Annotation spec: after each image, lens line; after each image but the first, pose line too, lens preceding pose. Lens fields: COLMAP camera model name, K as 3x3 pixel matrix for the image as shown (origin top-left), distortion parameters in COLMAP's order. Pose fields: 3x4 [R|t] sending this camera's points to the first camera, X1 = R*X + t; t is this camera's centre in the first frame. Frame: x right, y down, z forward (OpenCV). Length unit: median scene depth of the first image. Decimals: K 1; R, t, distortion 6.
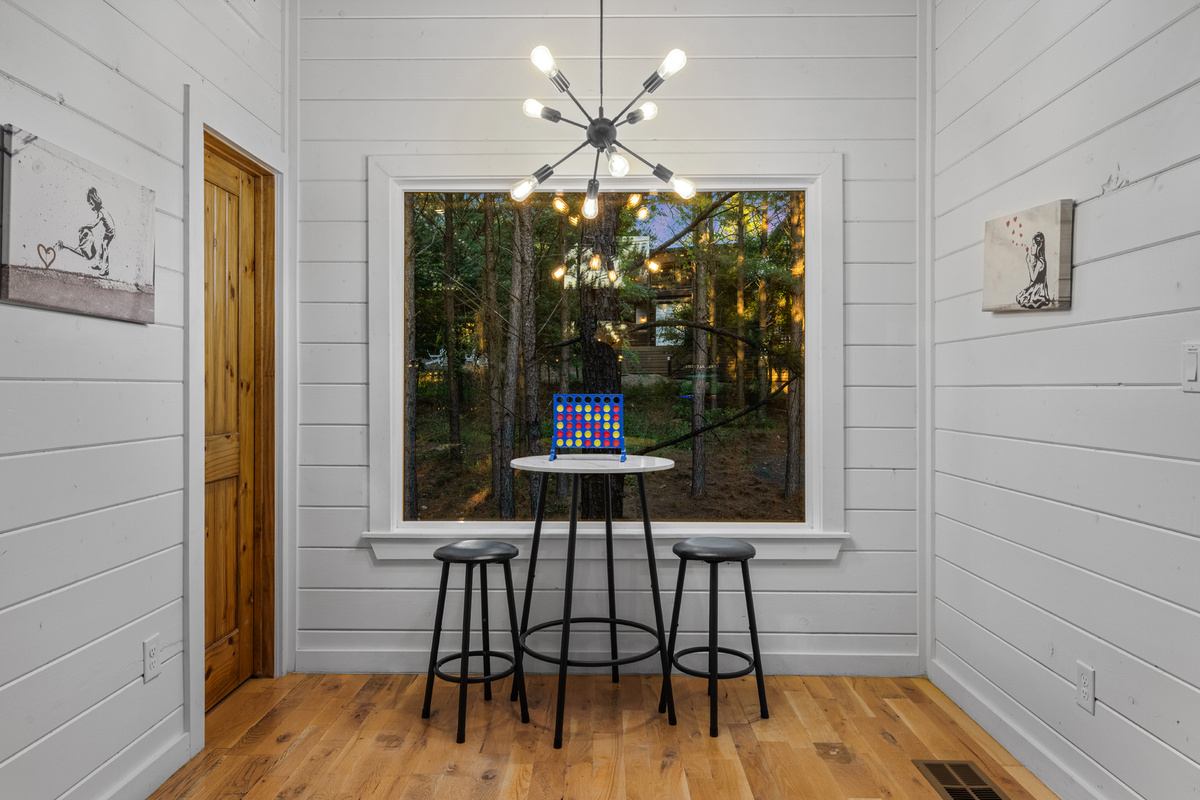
lens RADIAL K [[792.0, 0, 597.9], [0, 792.0, 390.5], [0, 0, 1]] dist [-0.004072, 0.001038]
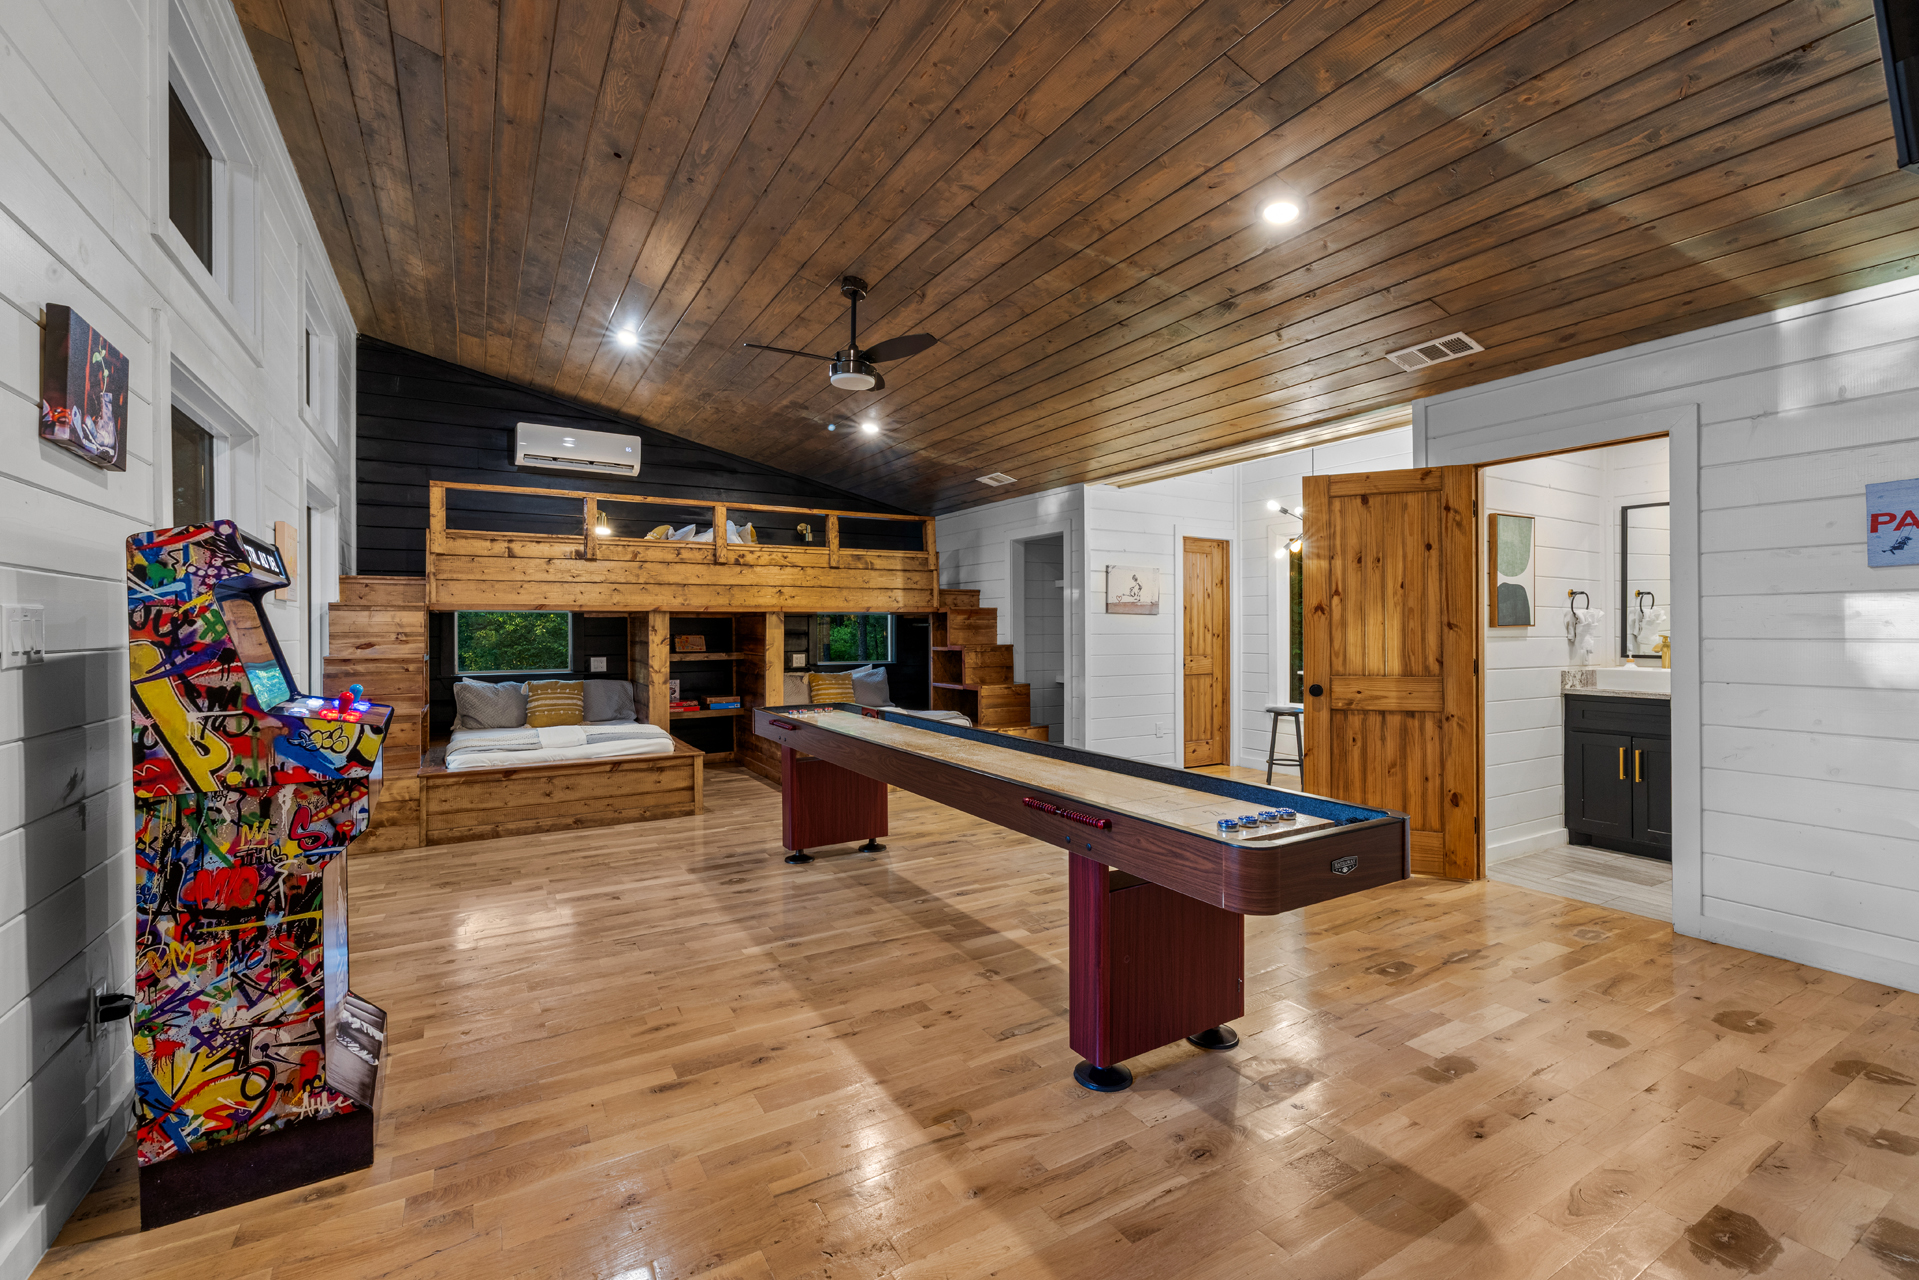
lens RADIAL K [[814.4, 0, 954.7], [0, 814.4, 630.2], [0, 0, 1]] dist [0.002826, -0.000471]
pose [[0.518773, -0.009968, -0.854854, 1.750687], [0.002802, 0.999946, -0.009959, 0.000927], [0.854907, 0.002771, 0.518774, -1.298191]]
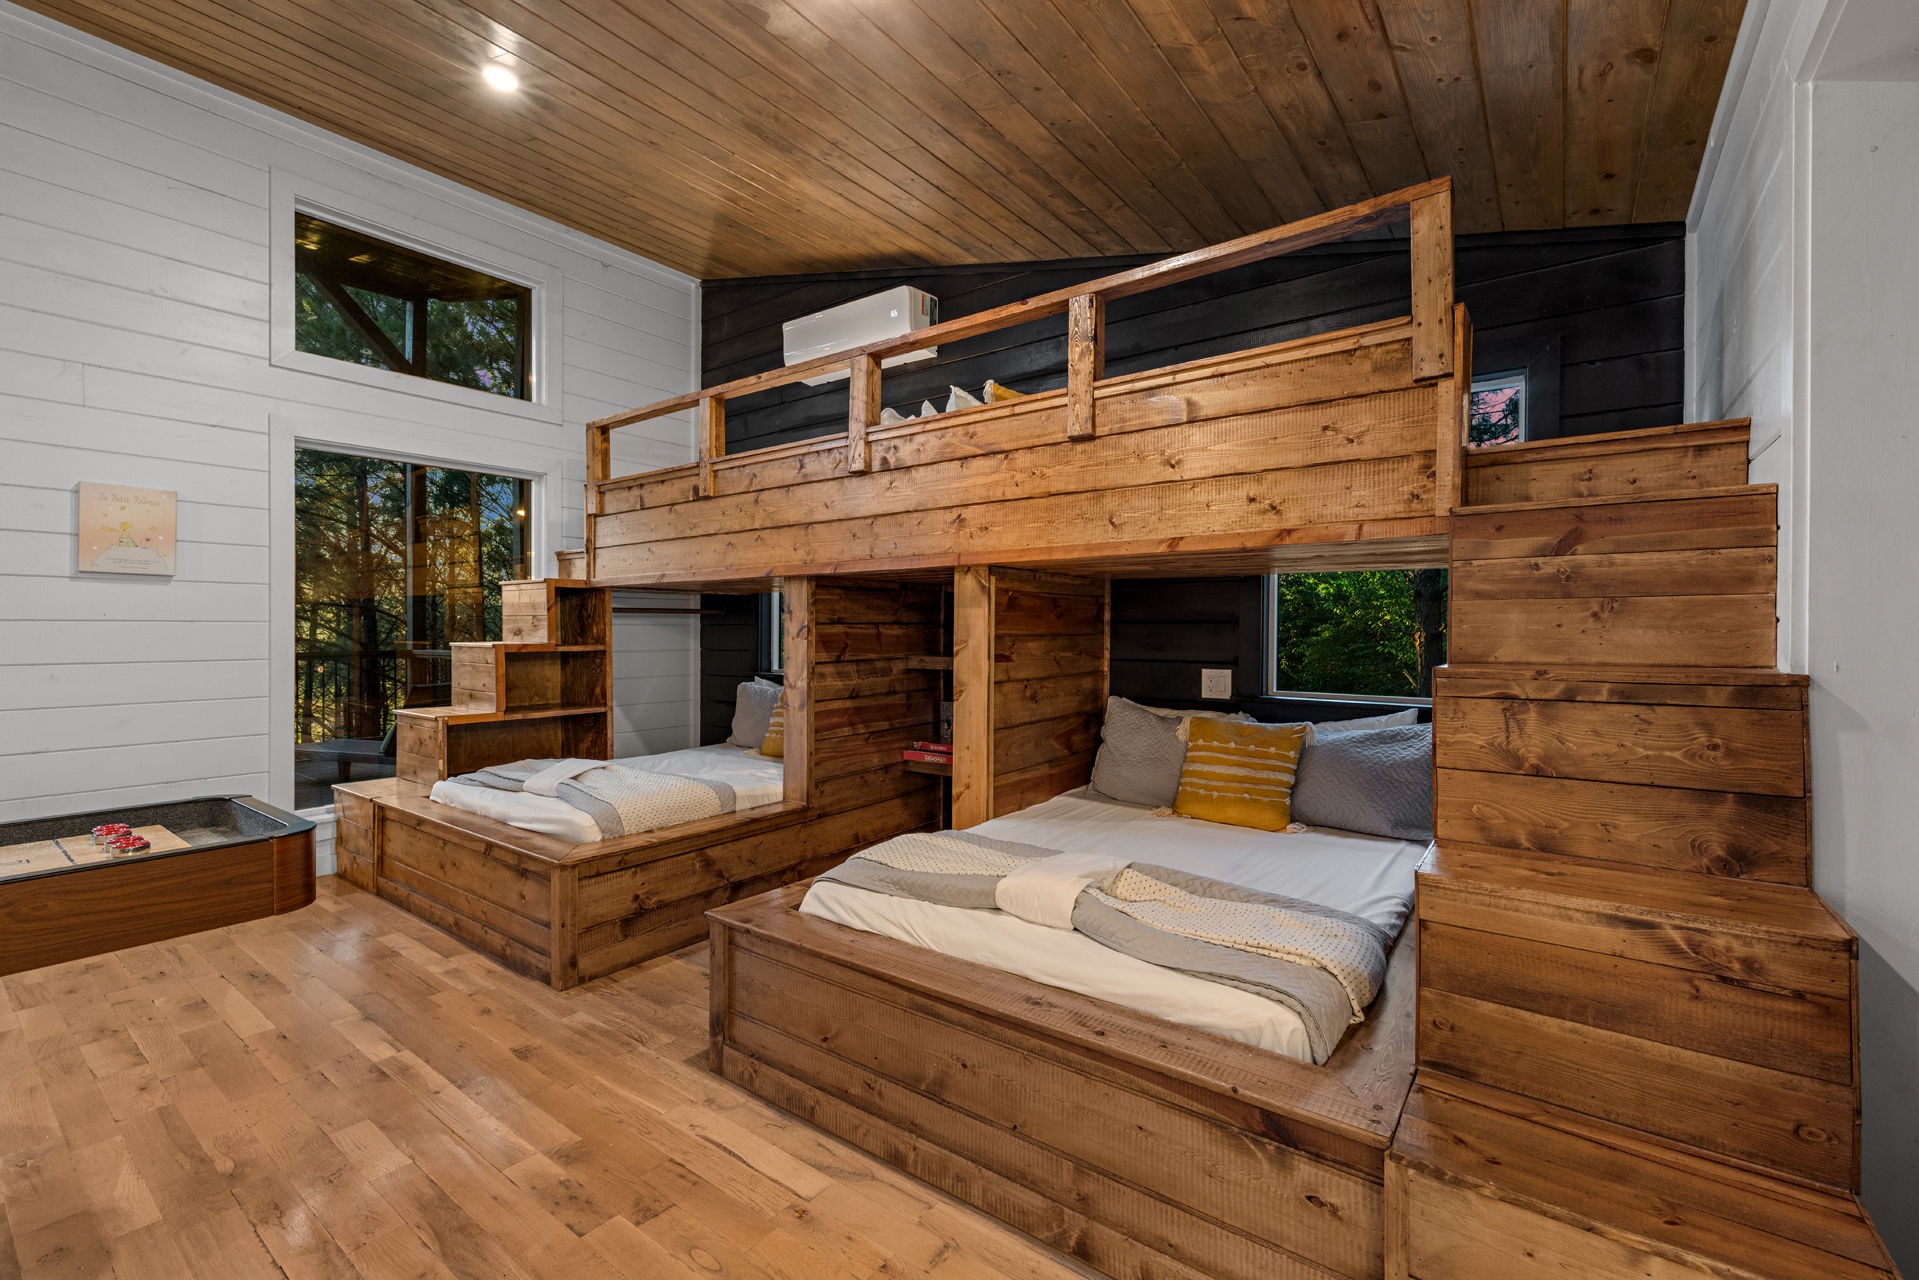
lens RADIAL K [[814.4, 0, 955.9], [0, 814.4, 632.0], [0, 0, 1]] dist [0.002826, -0.000471]
pose [[-0.589838, -0.006364, -0.807496, -0.238890], [-0.012264, 0.999924, 0.001078, 0.003712], [0.807428, 0.010539, -0.589872, 0.574081]]
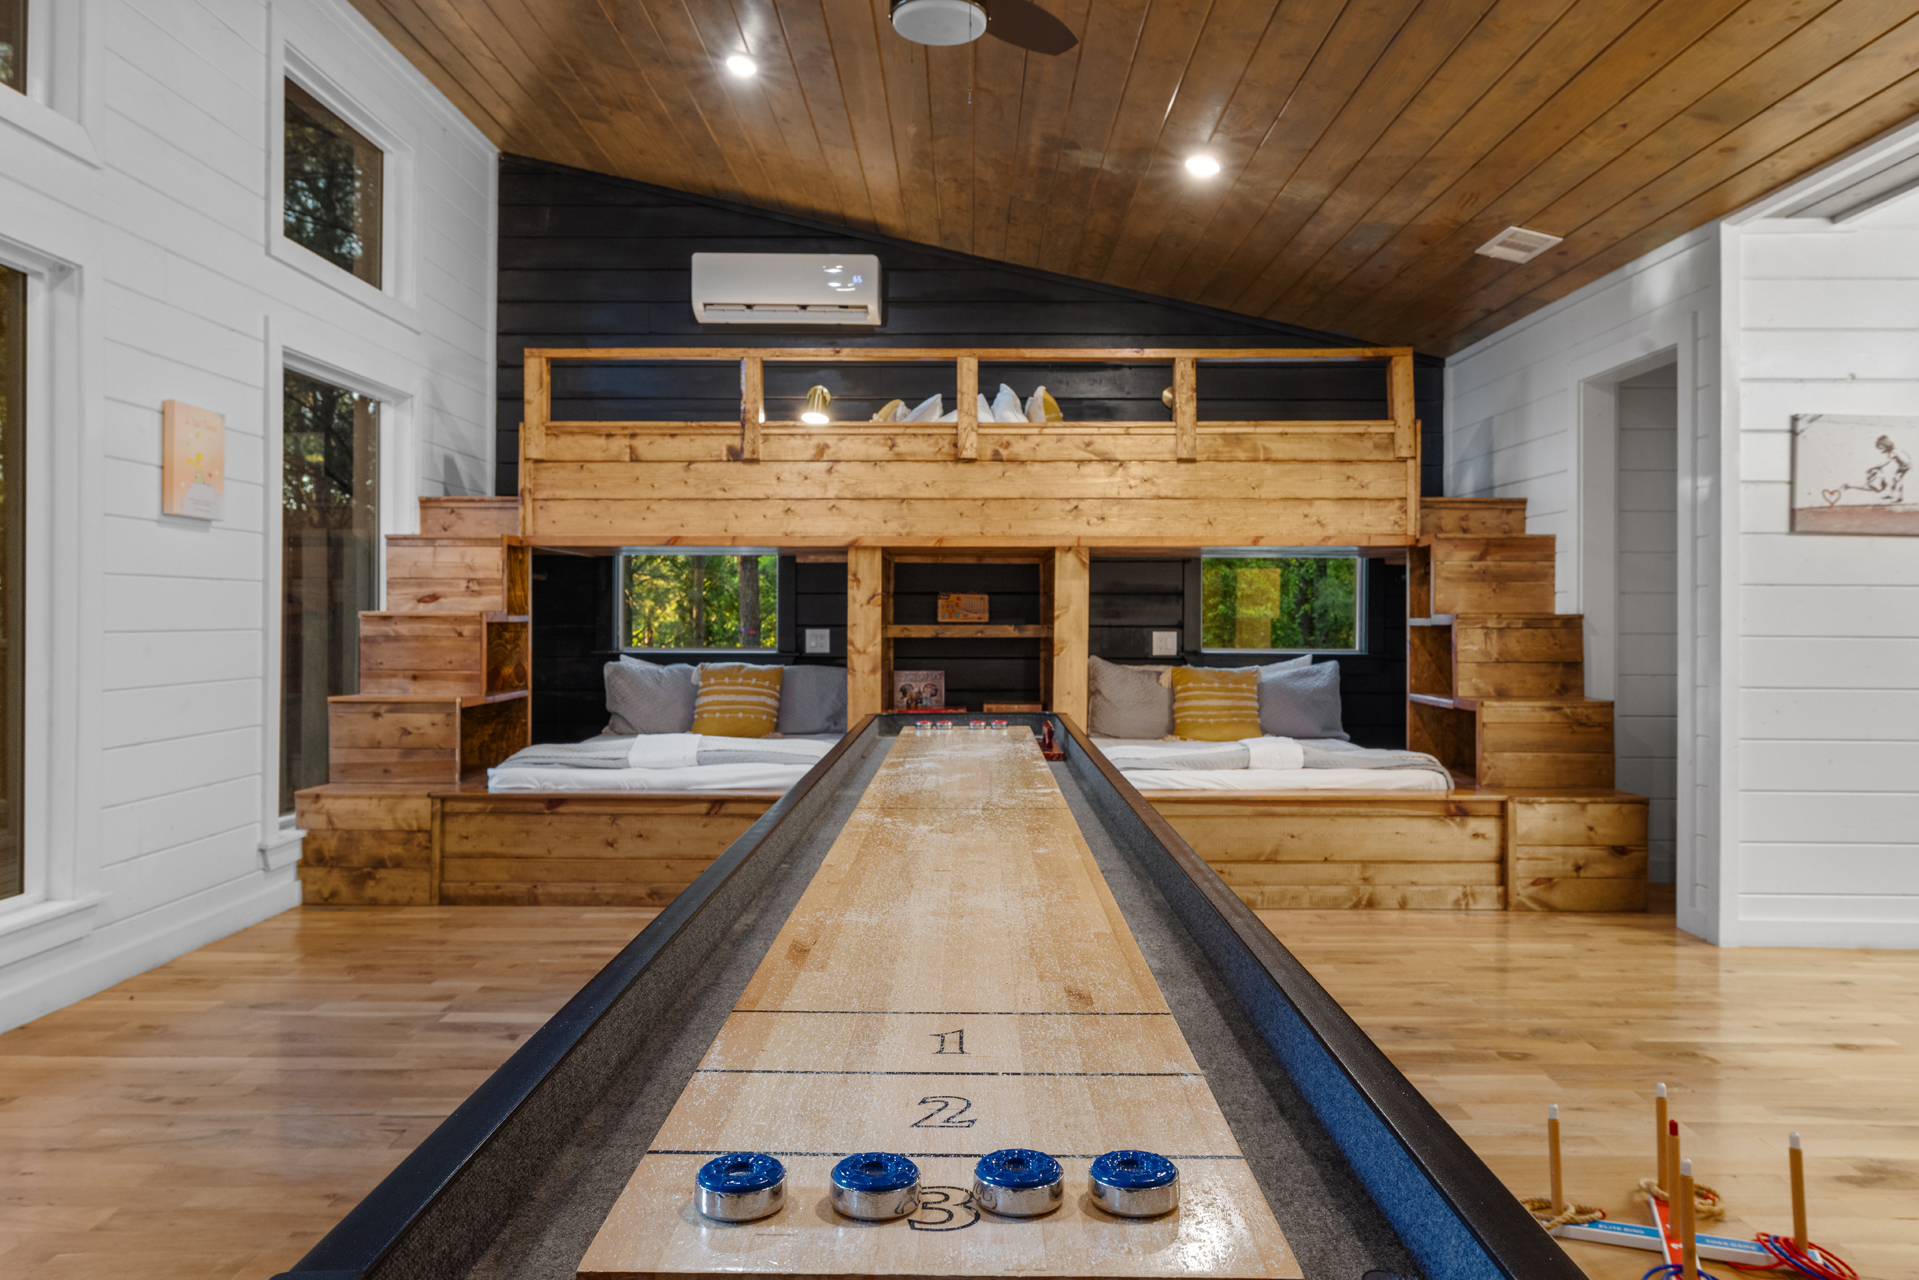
lens RADIAL K [[1337.9, 0, 957.8], [0, 1337.9, 610.4], [0, 0, 1]] dist [-0.003303, 0.002642]
pose [[0.005576, -0.012340, -0.999908, 1.457580], [-0.010249, 0.999871, -0.012397, 0.065885], [0.999932, 0.010317, 0.005448, -0.487092]]
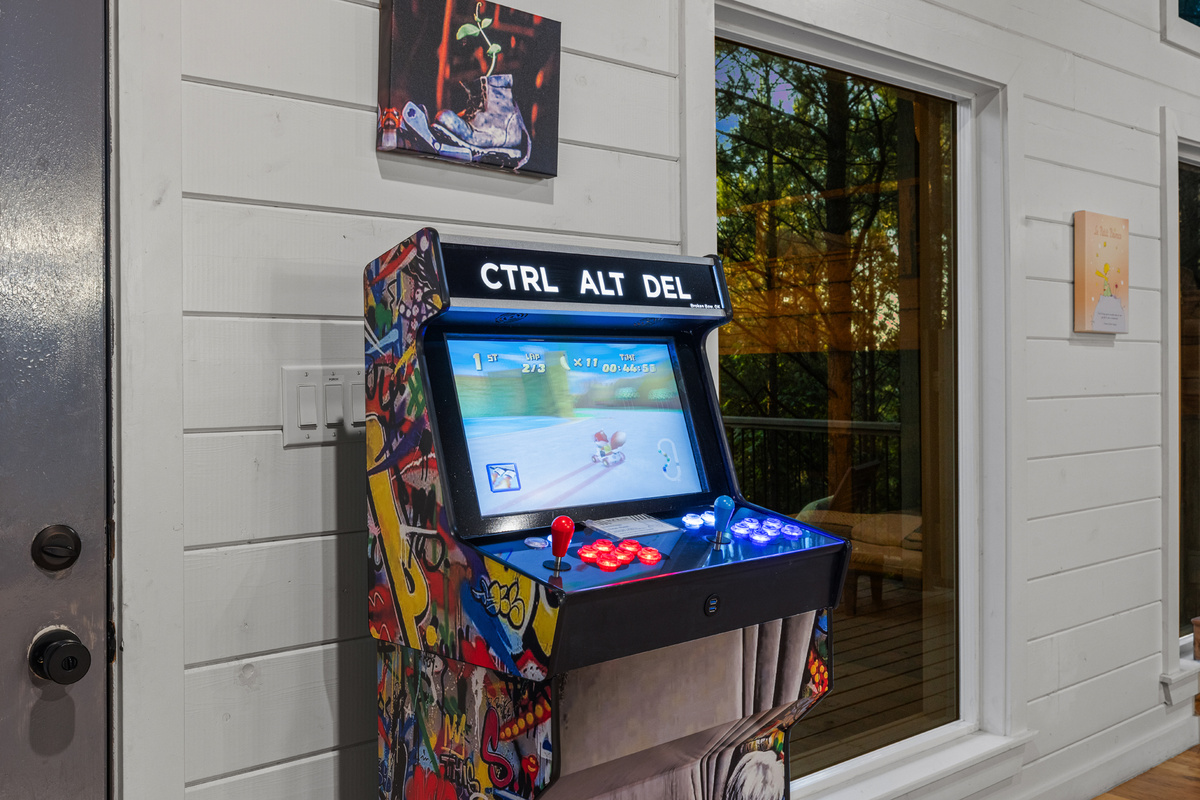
lens RADIAL K [[1176.5, 0, 592.0], [0, 1176.5, 365.0], [0, 0, 1]] dist [0.000794, 0.000000]
pose [[-0.745963, -0.007177, -0.665949, 1.091747], [-0.005964, 0.999974, -0.004096, -0.030195], [0.665961, 0.000917, -0.745986, -0.864559]]
